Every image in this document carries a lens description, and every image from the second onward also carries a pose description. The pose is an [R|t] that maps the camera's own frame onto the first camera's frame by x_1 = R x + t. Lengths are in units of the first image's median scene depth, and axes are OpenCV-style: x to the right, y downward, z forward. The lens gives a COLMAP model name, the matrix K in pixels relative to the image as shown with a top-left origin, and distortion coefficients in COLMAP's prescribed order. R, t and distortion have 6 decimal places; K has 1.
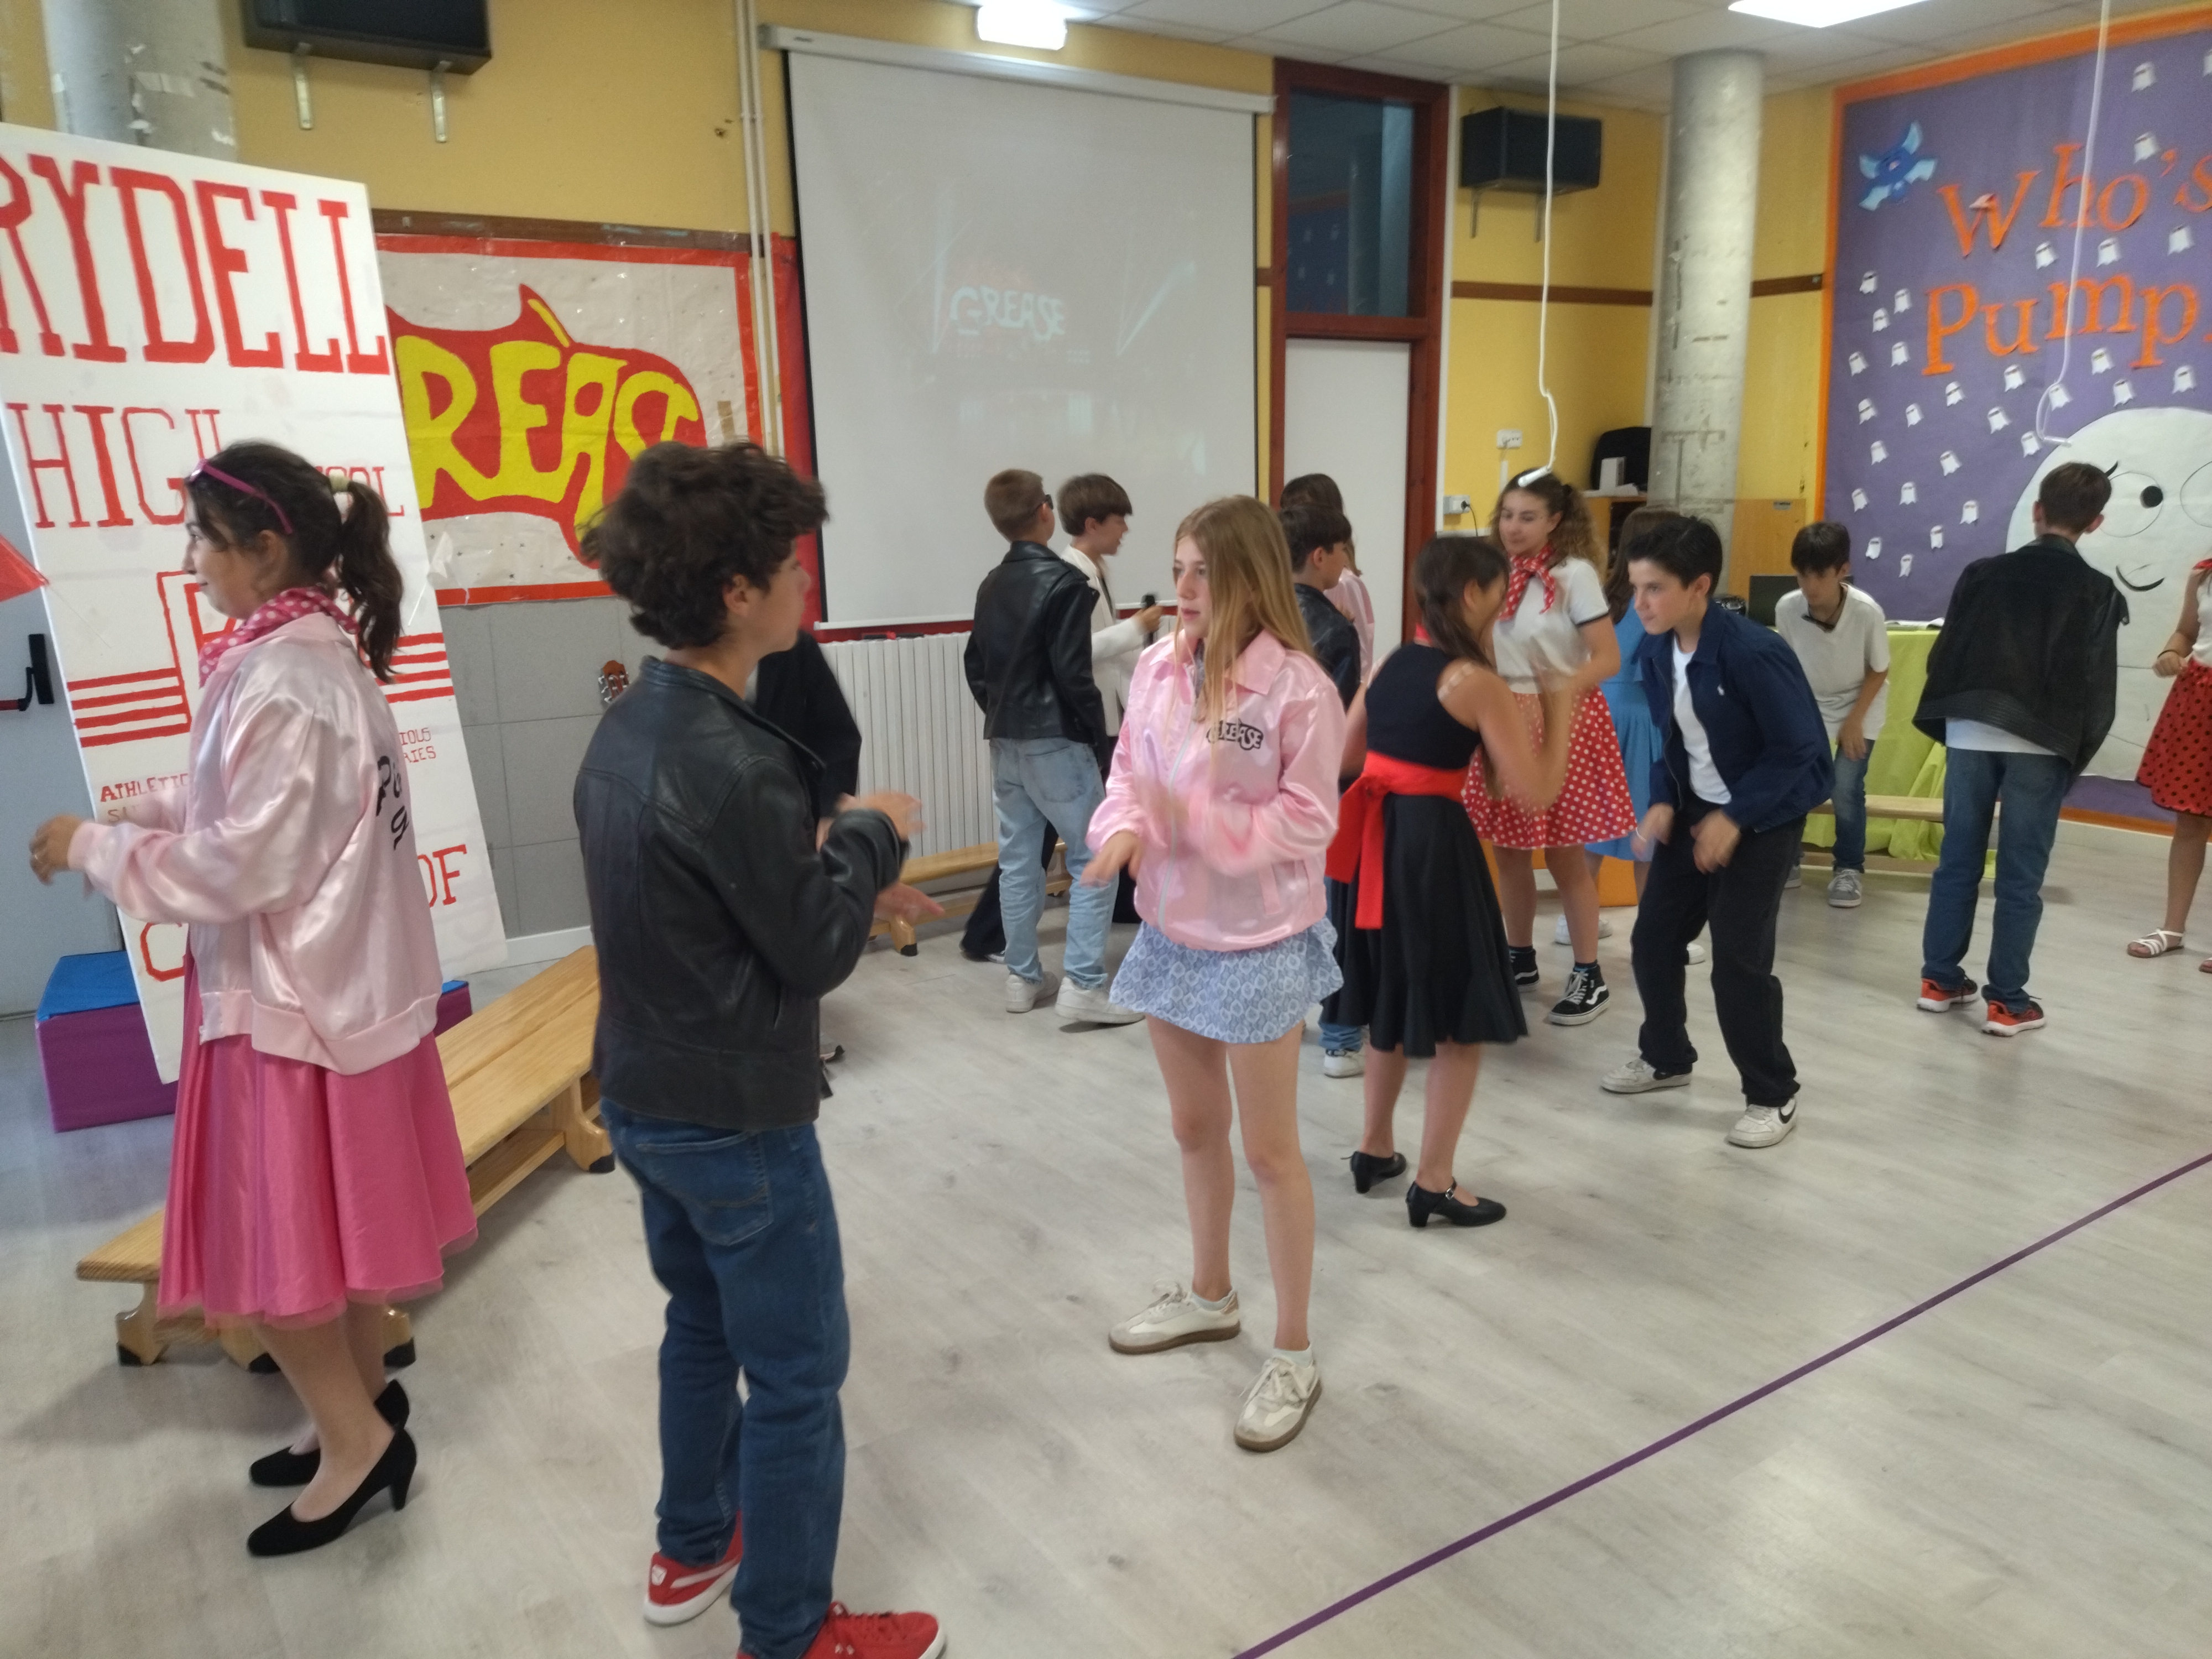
lens RADIAL K [[1675.8, 0, 1121.1], [0, 1675.8, 832.6], [0, 0, 1]] dist [0.053789, -0.067852]
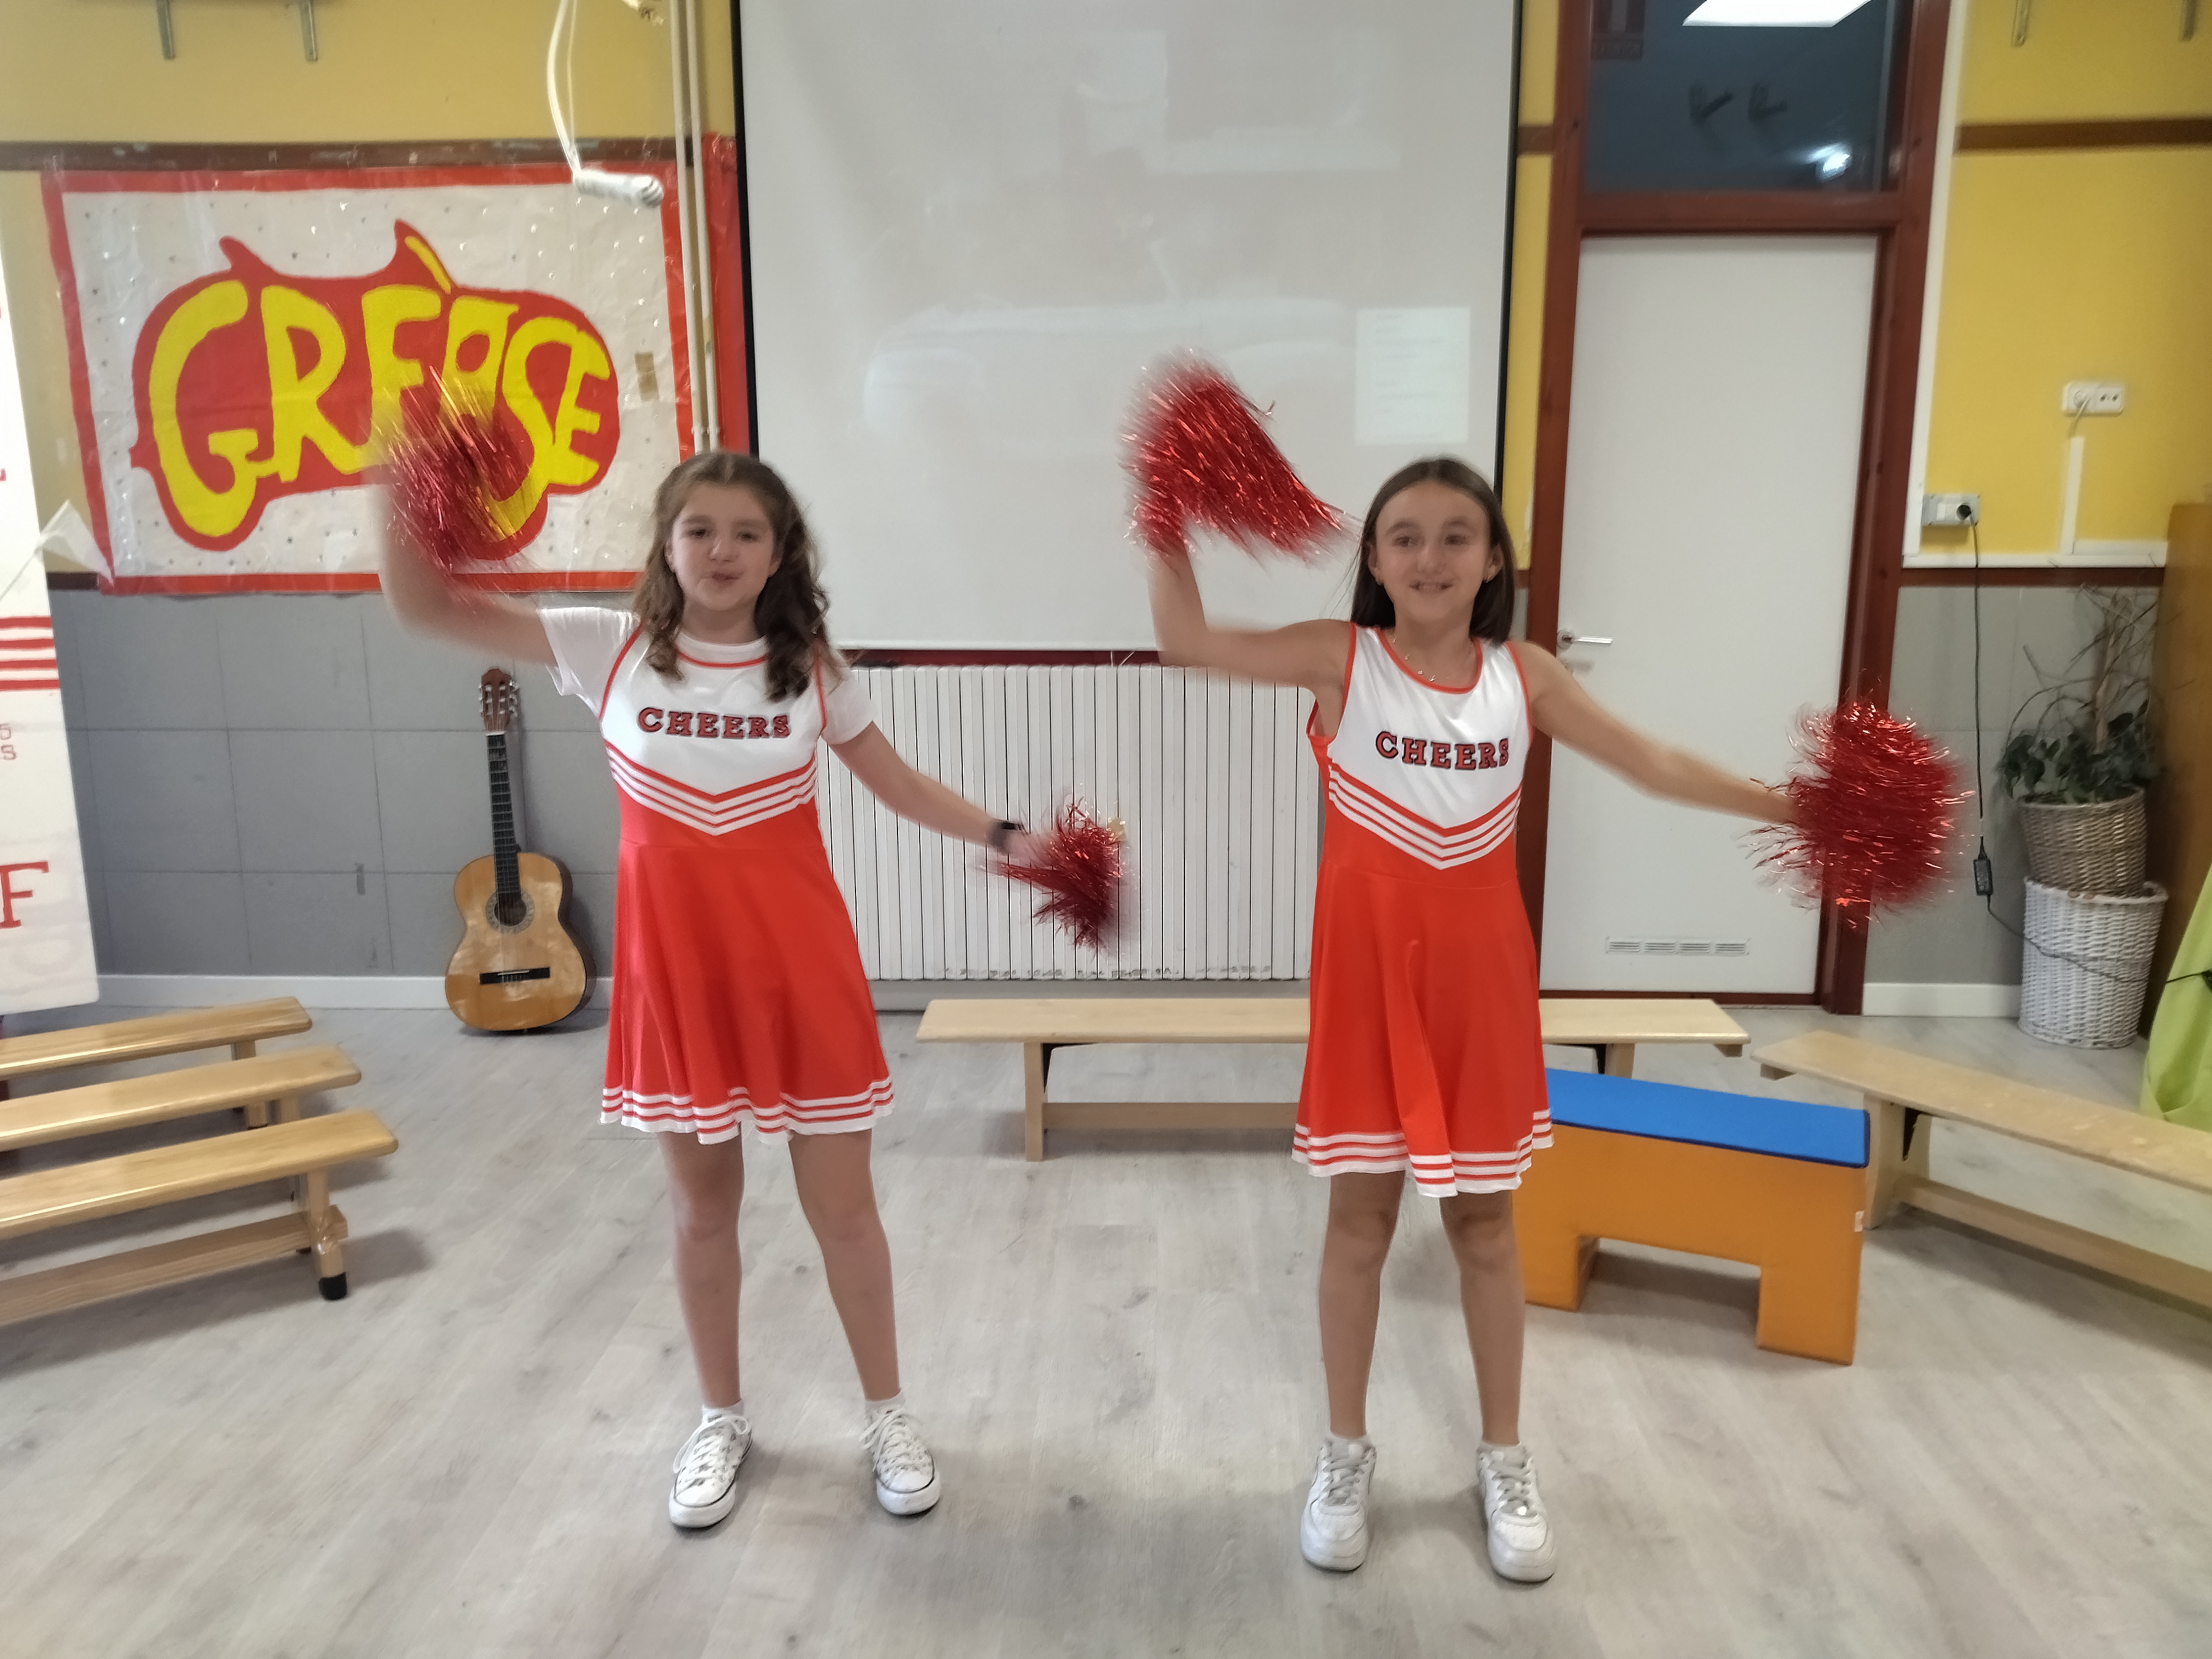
lens RADIAL K [[1675.8, 0, 1129.6], [0, 1675.8, 851.1], [0, 0, 1]] dist [0.053789, -0.067852]
pose [[0.803754, 0.135361, -0.579358, 0.453890], [-0.136165, 0.989781, 0.042349, -0.090915], [0.579170, 0.044850, 0.813972, 0.507193]]
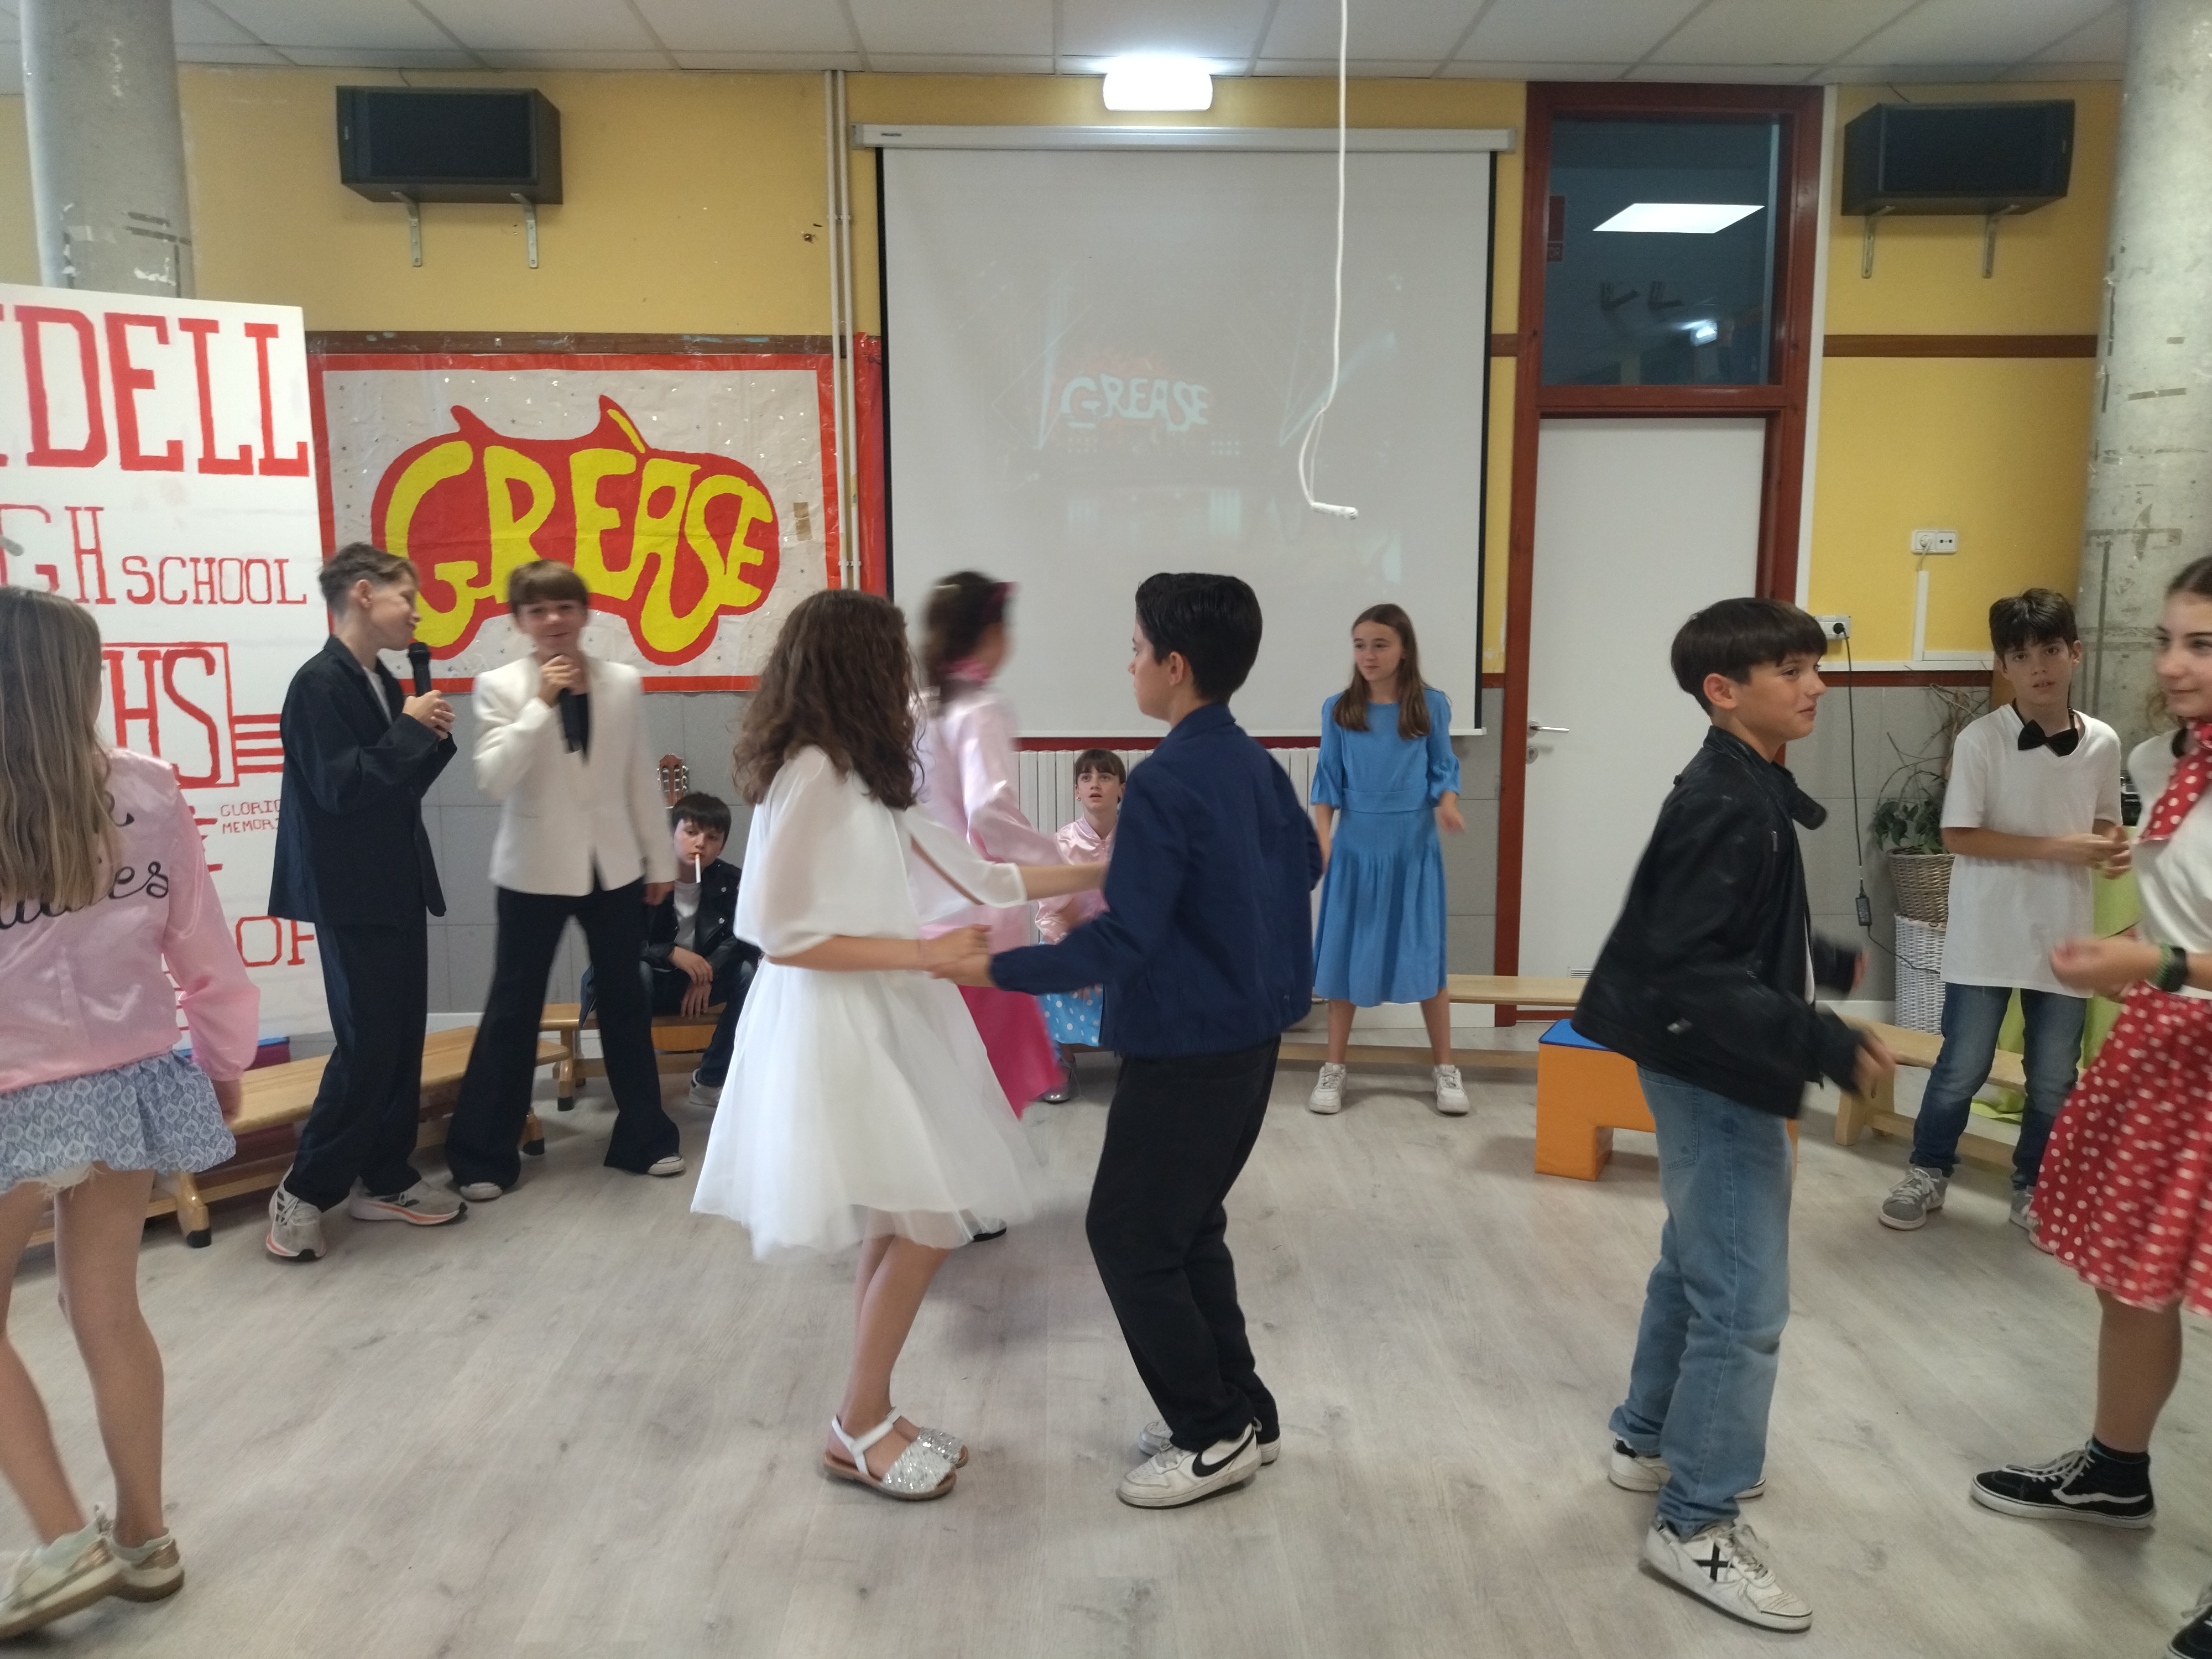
lens RADIAL K [[1675.8, 0, 1118.9], [0, 1675.8, 843.9], [0, 0, 1]] dist [0.053789, -0.067852]
pose [[0.838171, 0.092430, -0.537519, 0.483934], [-0.127589, 0.991418, -0.028471, -0.054341], [0.530275, 0.092445, 0.842771, 0.291334]]
